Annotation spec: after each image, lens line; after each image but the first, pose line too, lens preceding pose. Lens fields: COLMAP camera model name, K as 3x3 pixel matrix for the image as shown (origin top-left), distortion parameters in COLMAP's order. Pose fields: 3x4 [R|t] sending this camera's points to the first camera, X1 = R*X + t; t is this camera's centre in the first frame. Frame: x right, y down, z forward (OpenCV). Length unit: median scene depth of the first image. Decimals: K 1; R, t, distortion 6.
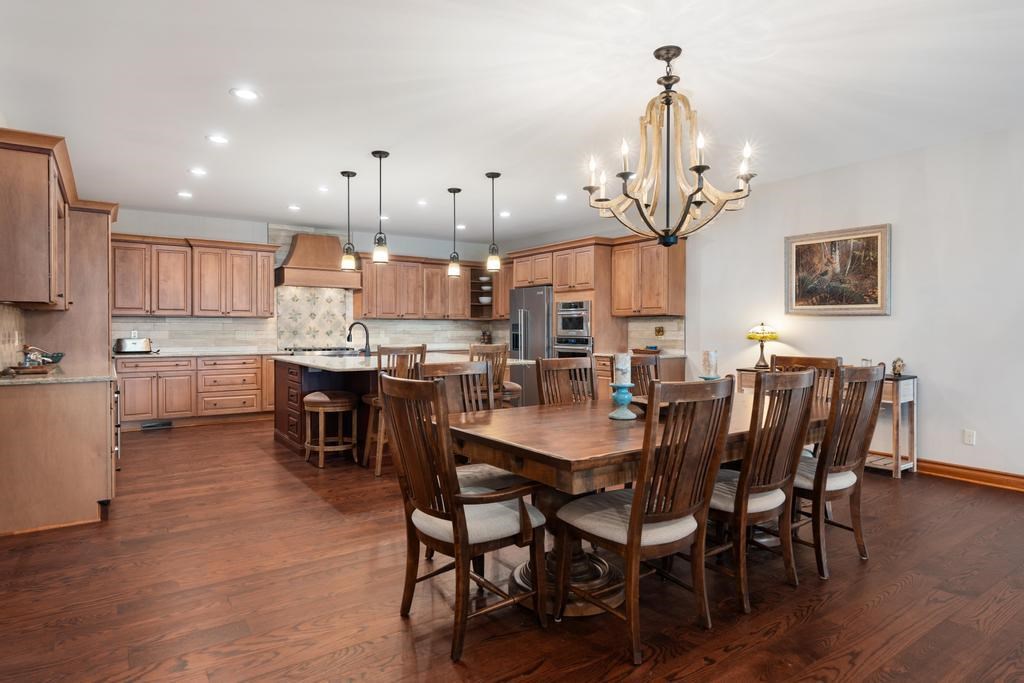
lens RADIAL K [[579.4, 0, 509.3], [0, 579.4, 336.8], [0, 0, 1]] dist [0.009353, 0.000485]
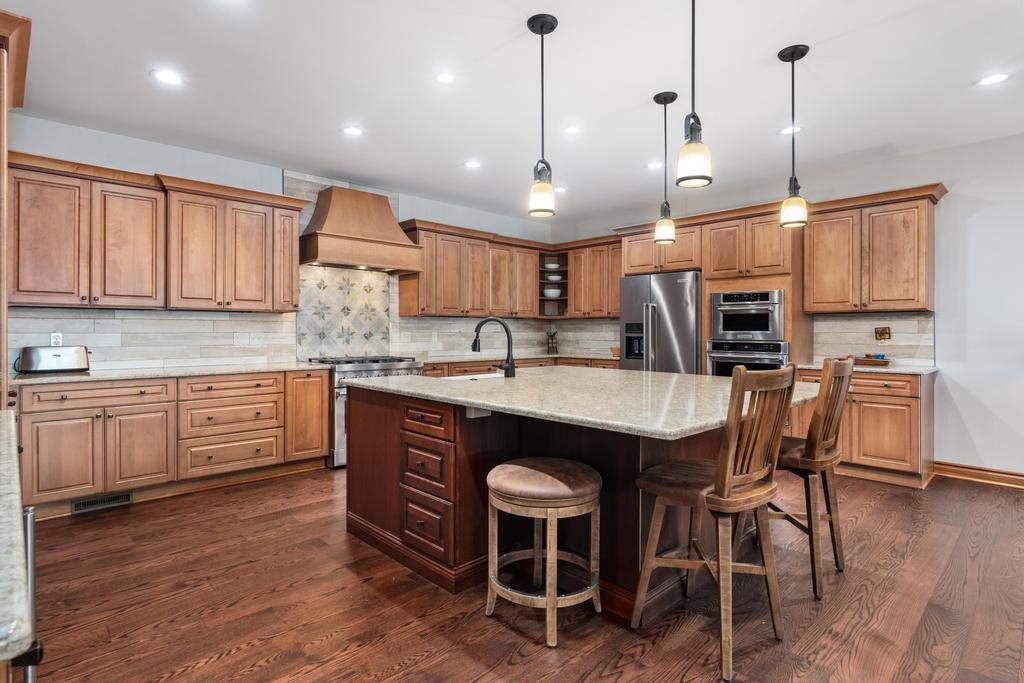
lens RADIAL K [[521.1, 0, 512.8], [0, 521.1, 333.6], [0, 0, 1]] dist [0.001753, -0.000144]
pose [[0.986721, -0.000517, 0.162422, -0.281914], [0.001664, 0.999975, -0.006926, -0.005154], [-0.162414, 0.007104, 0.986697, 0.415969]]
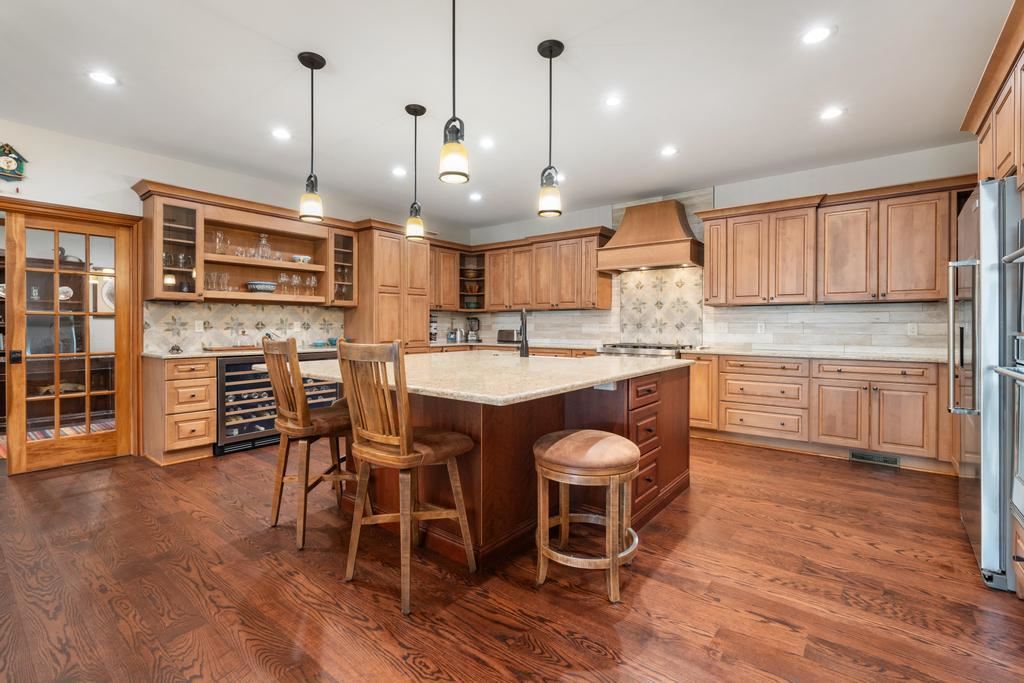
lens RADIAL K [[461.2, 0, 513.9], [0, 461.2, 331.7], [0, 0, 1]] dist [-0.005419, 0.000617]
pose [[0.305928, 0.014525, -0.951944, 0.243427], [-0.009653, 0.999880, 0.012155, -0.005143], [0.952006, 0.005470, 0.306032, 0.702938]]
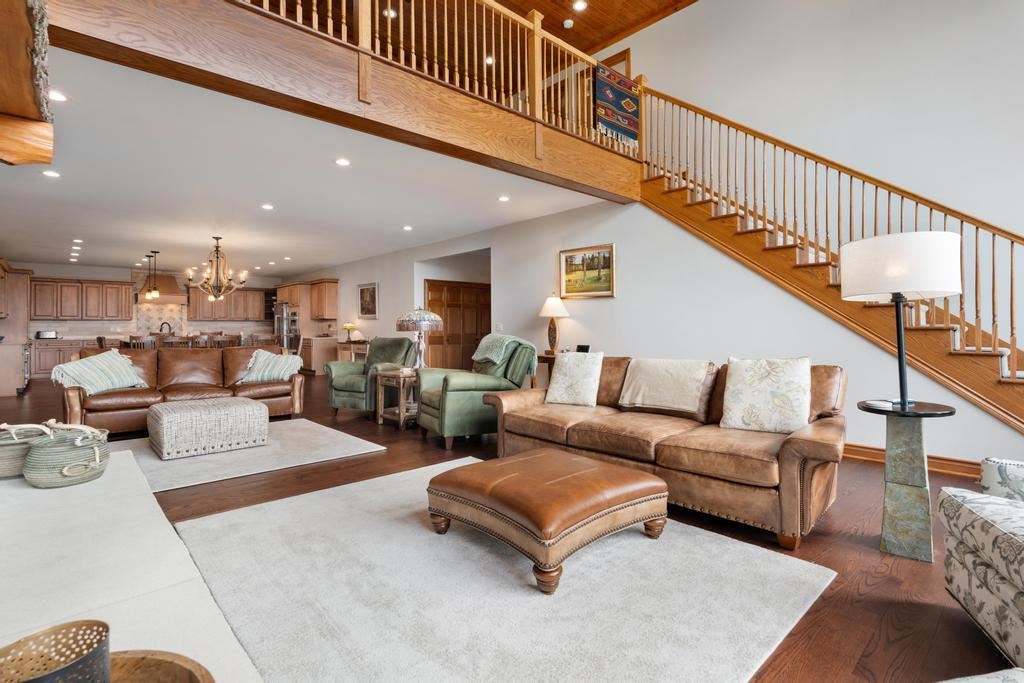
lens RADIAL K [[491.9, 0, 513.1], [0, 491.9, 331.7], [0, 0, 1]] dist [0.001707, 0.000749]
pose [[0.990631, -0.005008, 0.136473, 0.637836], [0.005628, 0.999976, -0.004157, 0.019455], [-0.136449, 0.004886, 0.990635, -0.800675]]
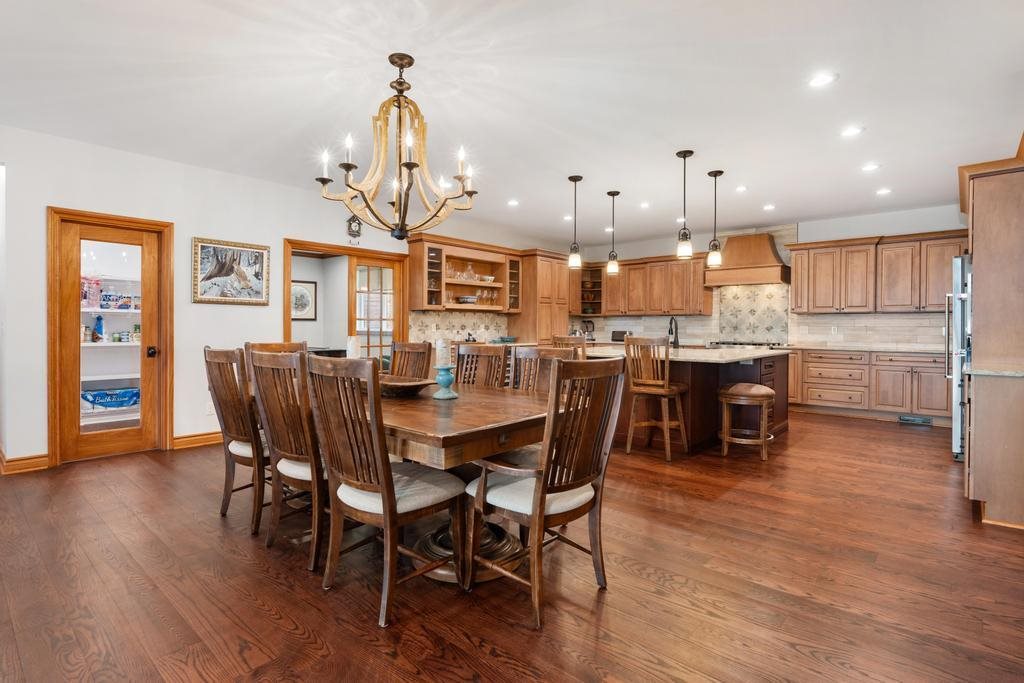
lens RADIAL K [[521.1, 0, 511.1], [0, 521.1, 334.3], [0, 0, 1]] dist [0.001753, -0.000144]
pose [[0.254224, 0.017485, -0.966987, 0.533041], [-0.012886, 0.999809, 0.014690, -0.004697], [0.967060, 0.008725, 0.254401, 0.388702]]
